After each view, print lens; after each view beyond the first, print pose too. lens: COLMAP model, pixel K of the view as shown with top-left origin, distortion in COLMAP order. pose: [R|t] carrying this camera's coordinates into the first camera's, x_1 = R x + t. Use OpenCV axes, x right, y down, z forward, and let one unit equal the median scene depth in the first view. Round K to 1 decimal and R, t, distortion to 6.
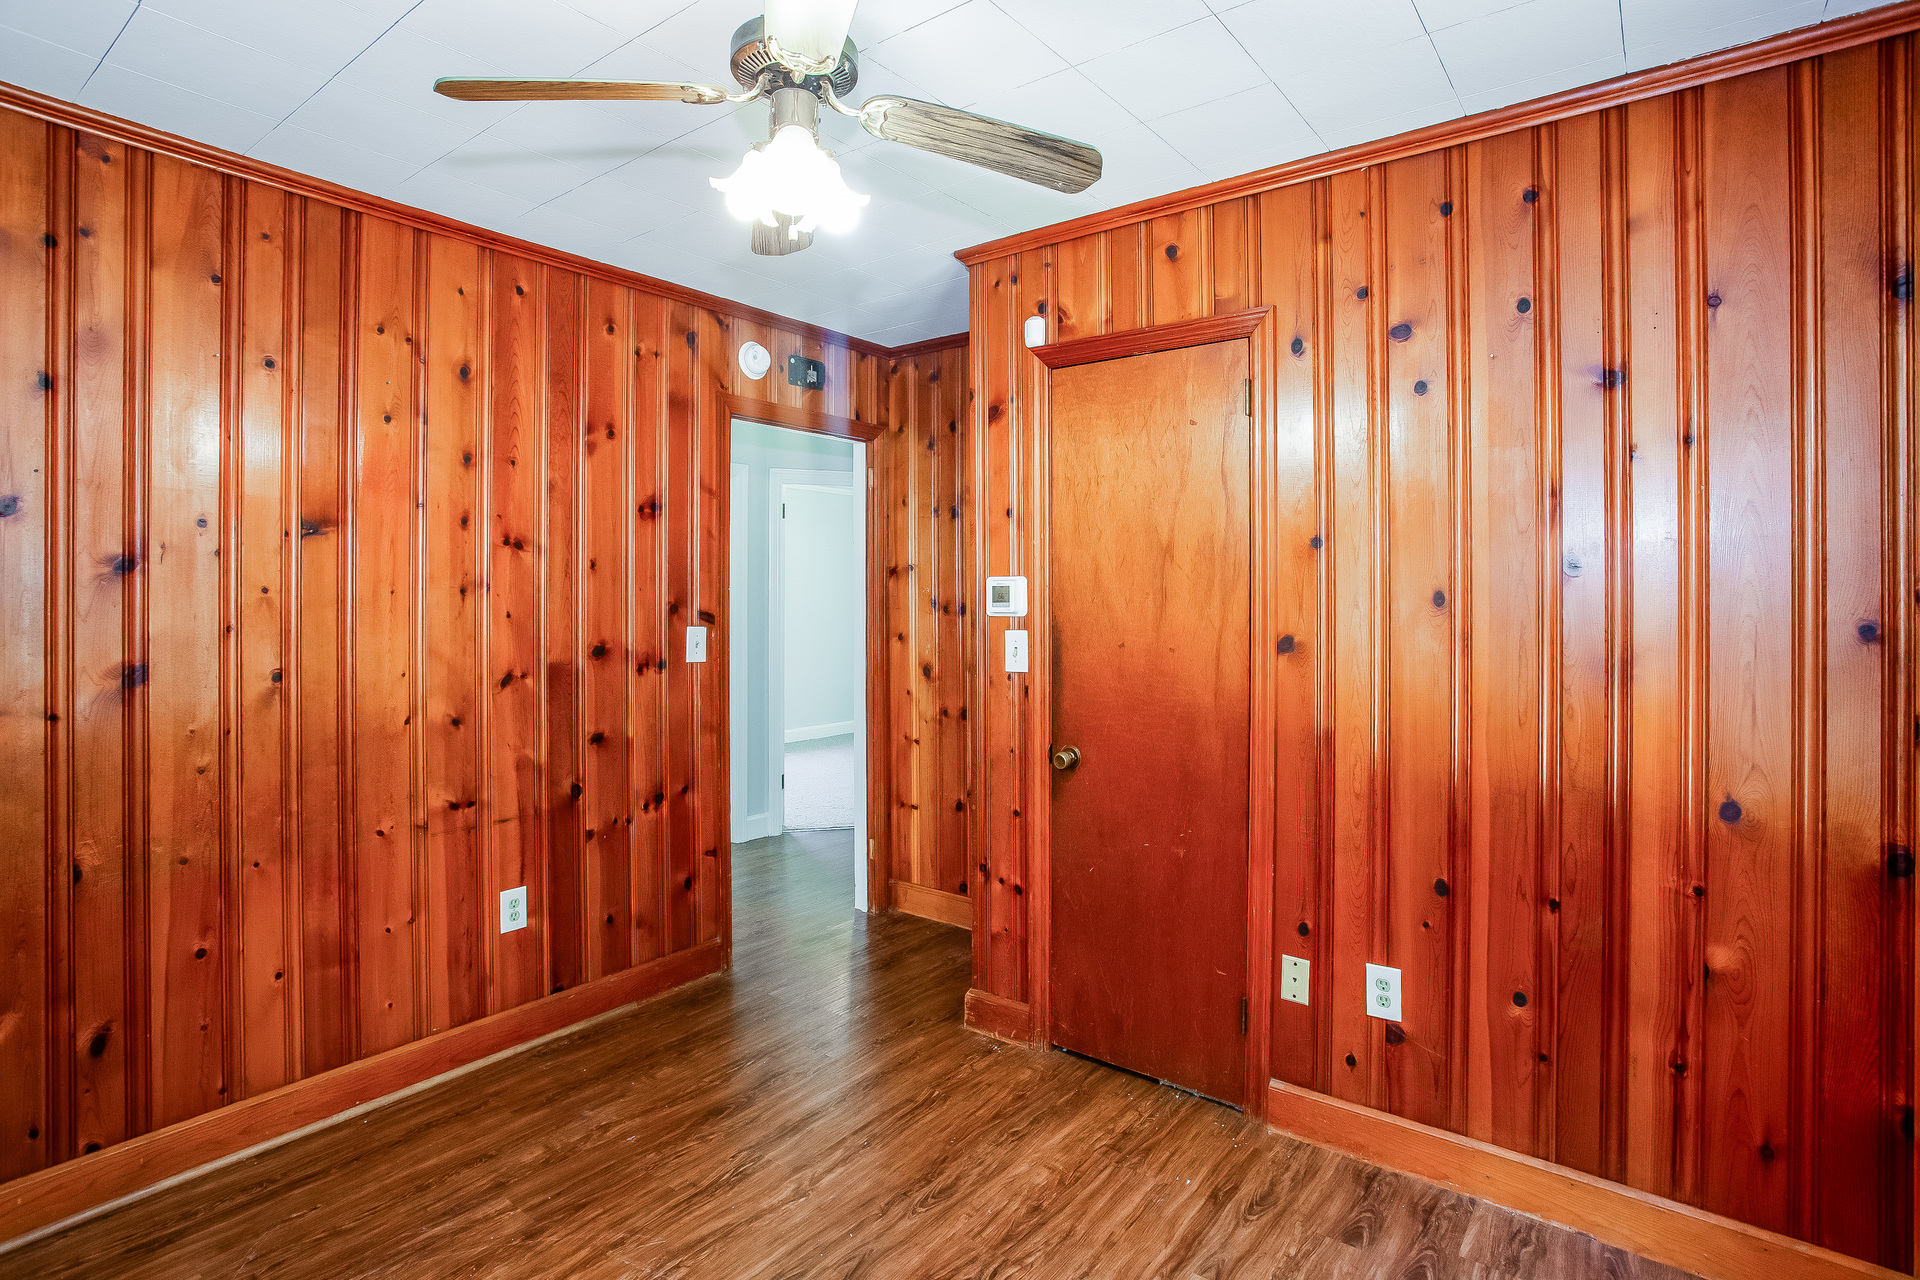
lens RADIAL K [[986.5, 0, 973.8], [0, 986.5, 594.1], [0, 0, 1]] dist [-0.018825, 0.001662]
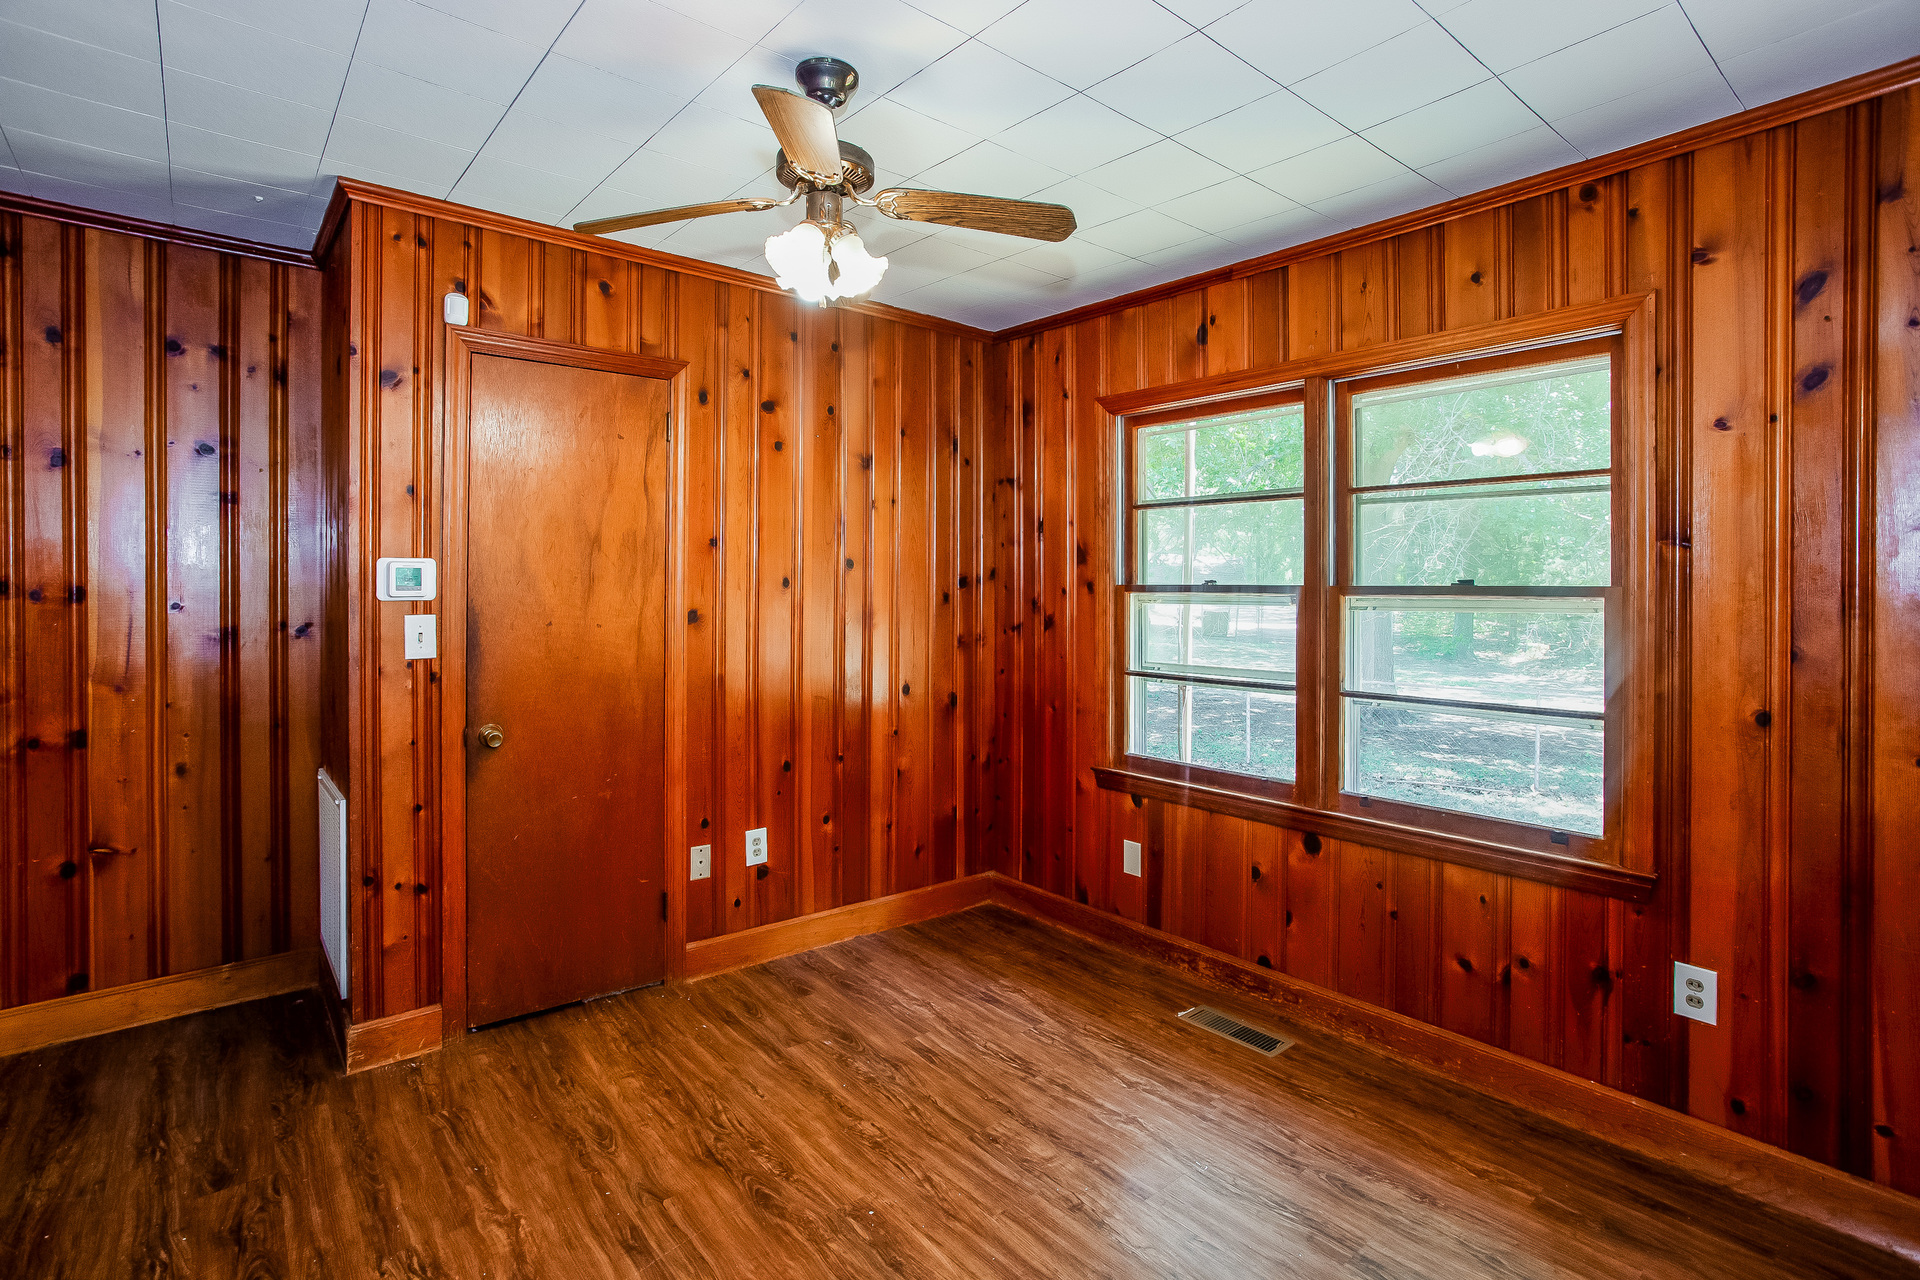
lens RADIAL K [[927.5, 0, 979.4], [0, 927.5, 588.4], [0, 0, 1]] dist [-0.000907, 0.000342]
pose [[0.228857, -0.001737, 0.973458, -0.860657], [-0.005290, 0.999981, 0.003028, 0.006700], [-0.973446, -0.005843, 0.228844, 0.341601]]
